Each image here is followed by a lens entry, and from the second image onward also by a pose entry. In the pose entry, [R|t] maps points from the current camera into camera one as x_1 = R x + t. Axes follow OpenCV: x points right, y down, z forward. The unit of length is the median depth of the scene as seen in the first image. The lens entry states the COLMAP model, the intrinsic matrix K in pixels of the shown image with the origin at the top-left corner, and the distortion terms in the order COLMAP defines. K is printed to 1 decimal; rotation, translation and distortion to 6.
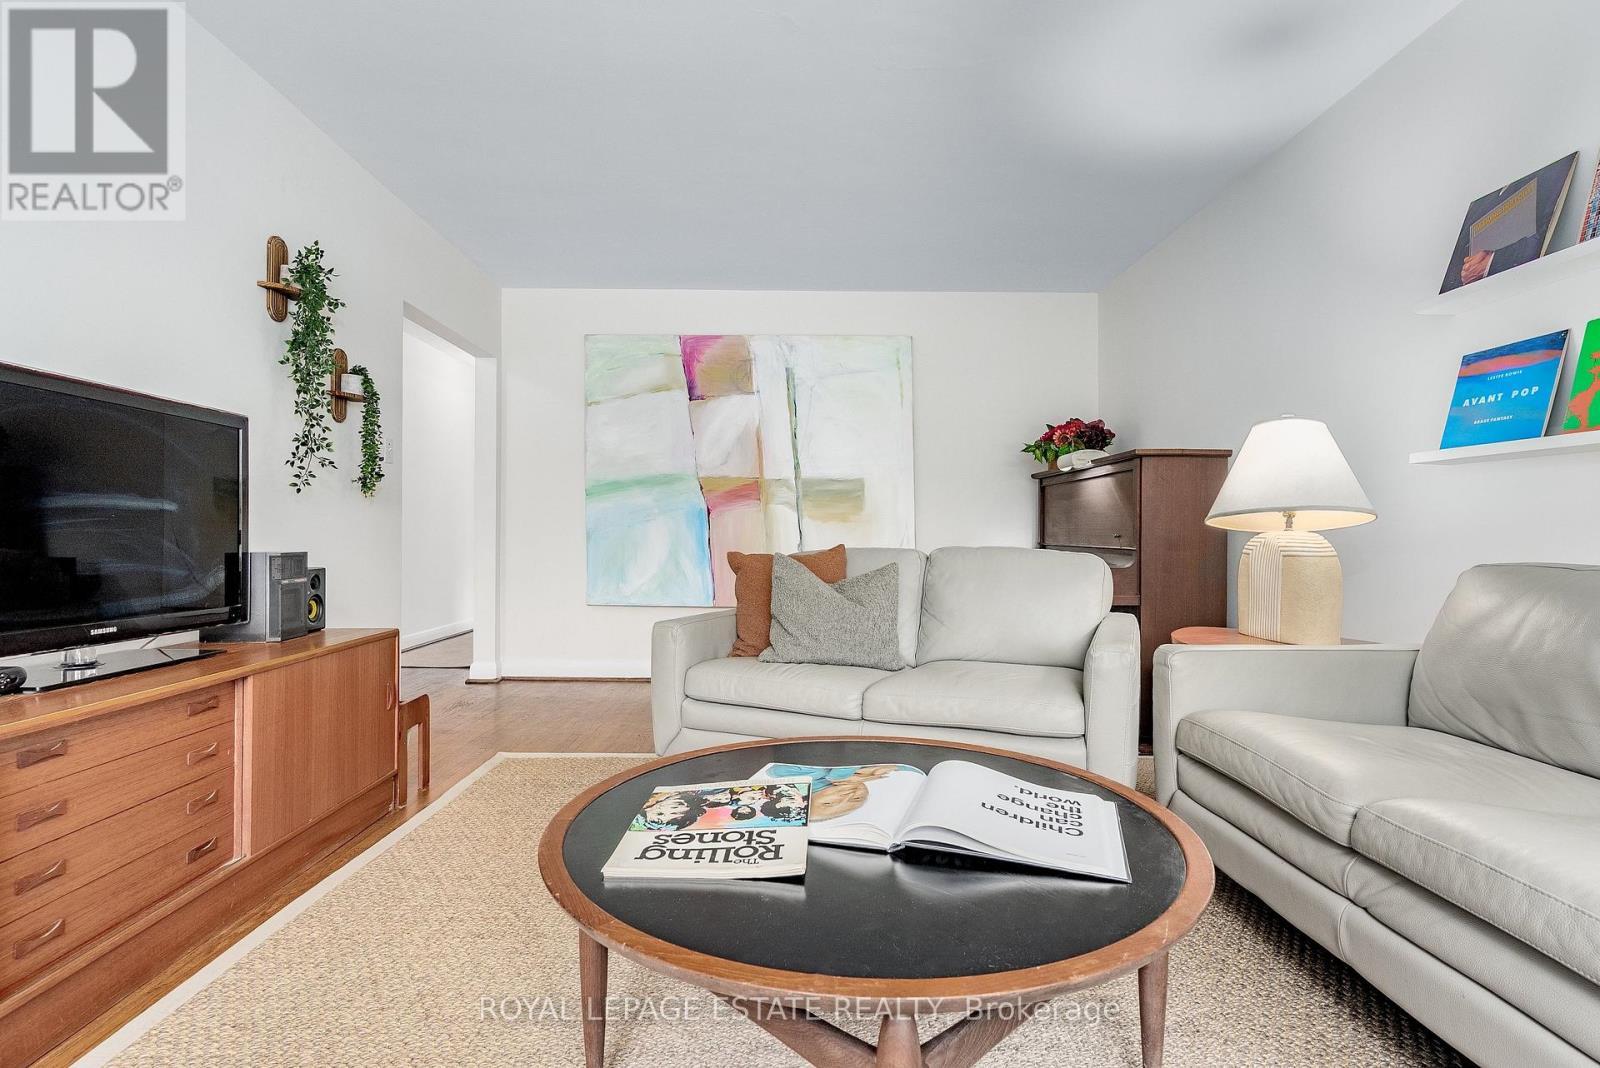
lens RADIAL K [[790.2, 0, 798.8], [0, 790.2, 539.2], [0, 0, 1]] dist [-0.018474, 0.000707]
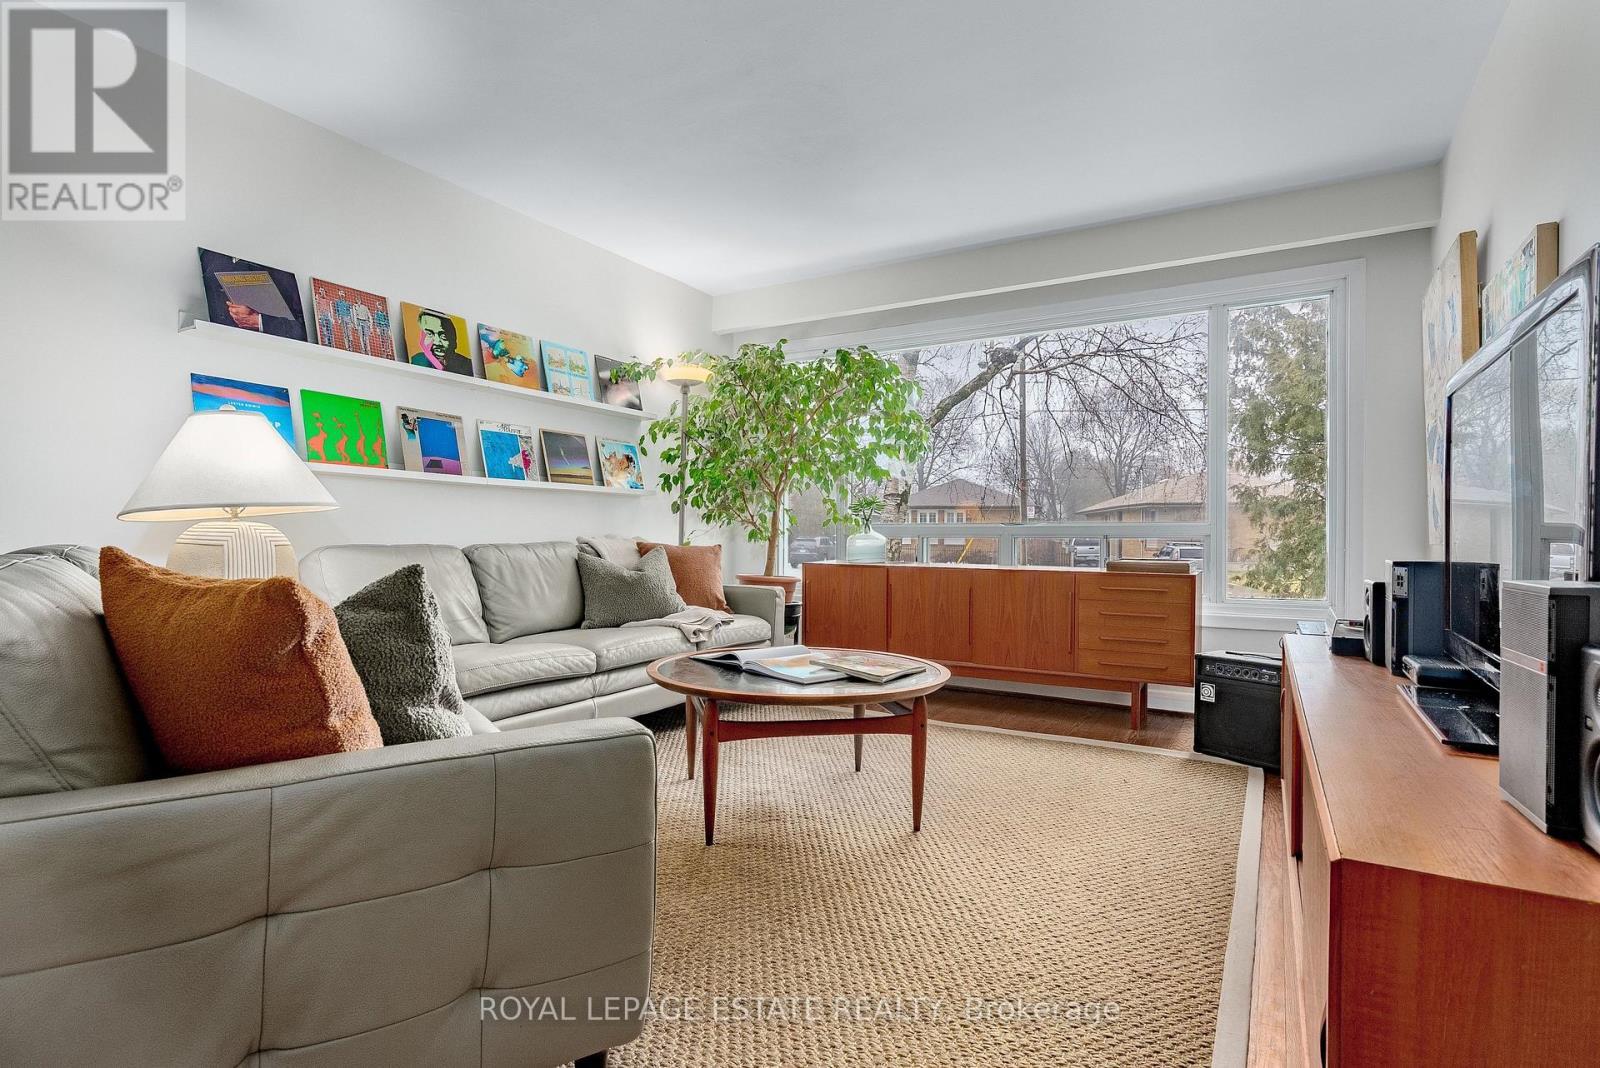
lens RADIAL K [[790.2, 0, 805.6], [0, 790.2, 529.4], [0, 0, 1]] dist [-0.018474, 0.000707]
pose [[-0.866913, -0.004978, 0.498435, -0.280469], [-0.008616, 0.999950, -0.005000, -0.000638], [-0.498386, -0.008629, -0.866913, 0.808464]]
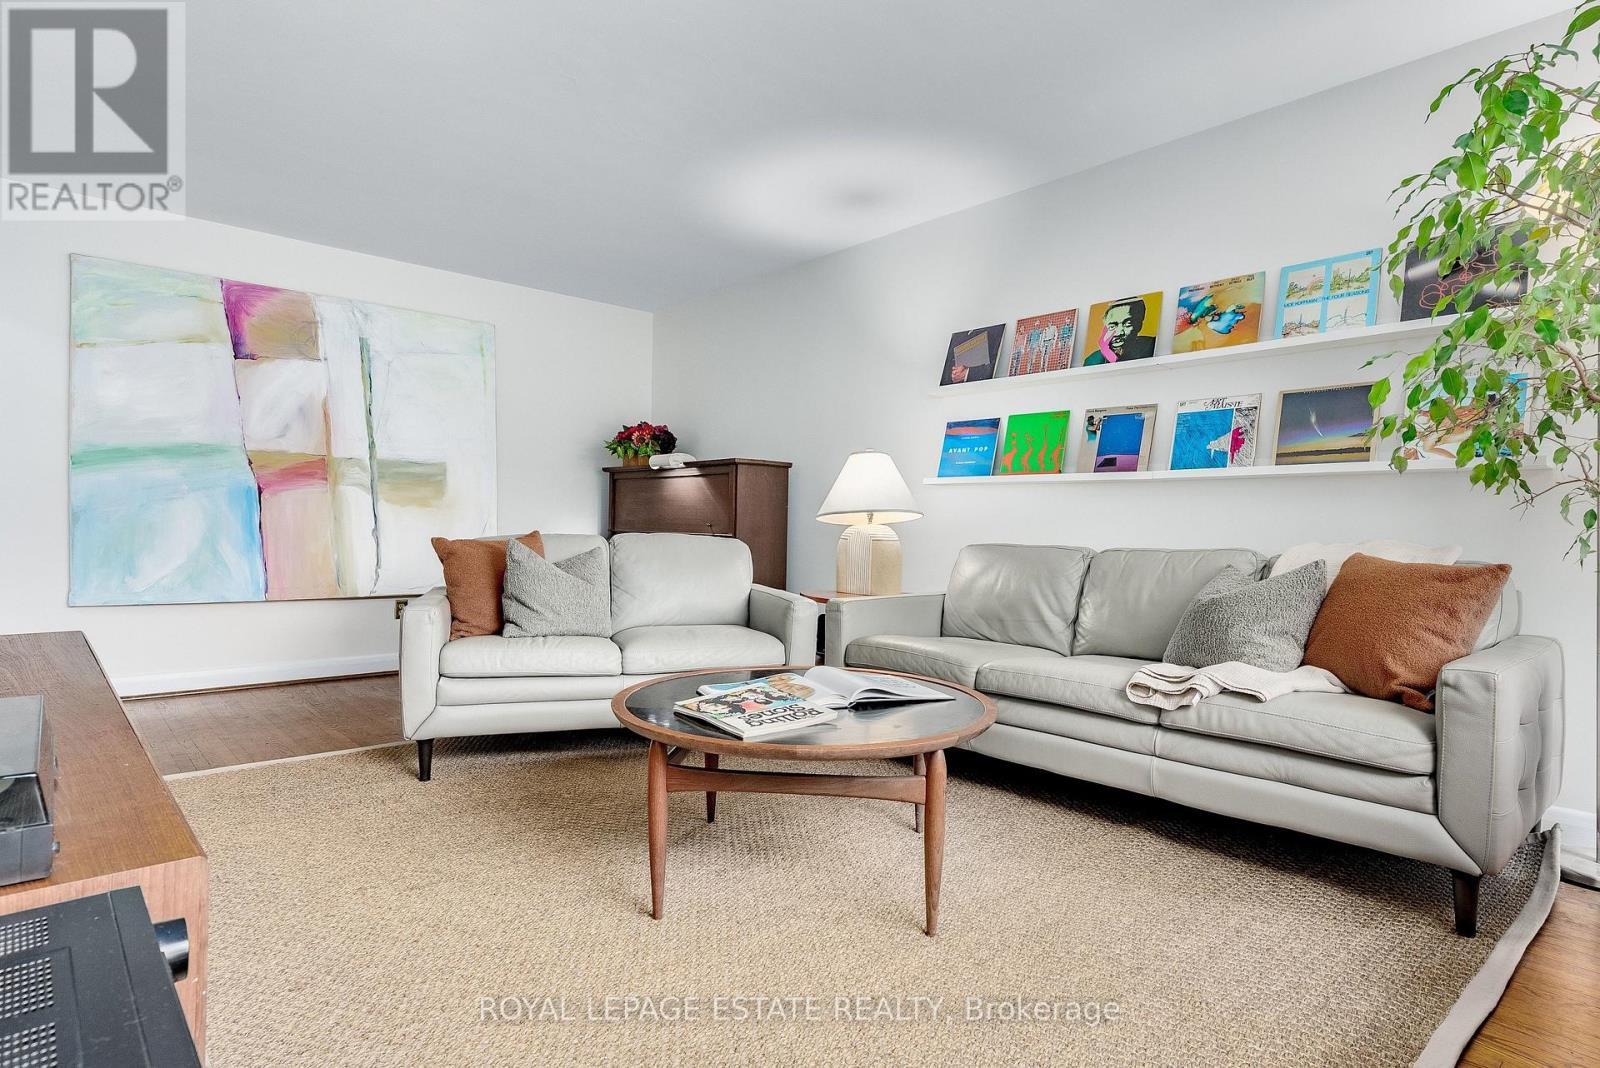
lens RADIAL K [[861.2, 0, 794.4], [0, 861.2, 527.9], [0, 0, 1]] dist [-0.002250, -0.000083]
pose [[0.748536, 0.005720, 0.663070, -0.334071], [-0.010546, 0.999939, 0.003279, -0.004024], [-0.663010, -0.009447, 0.748551, -0.098864]]
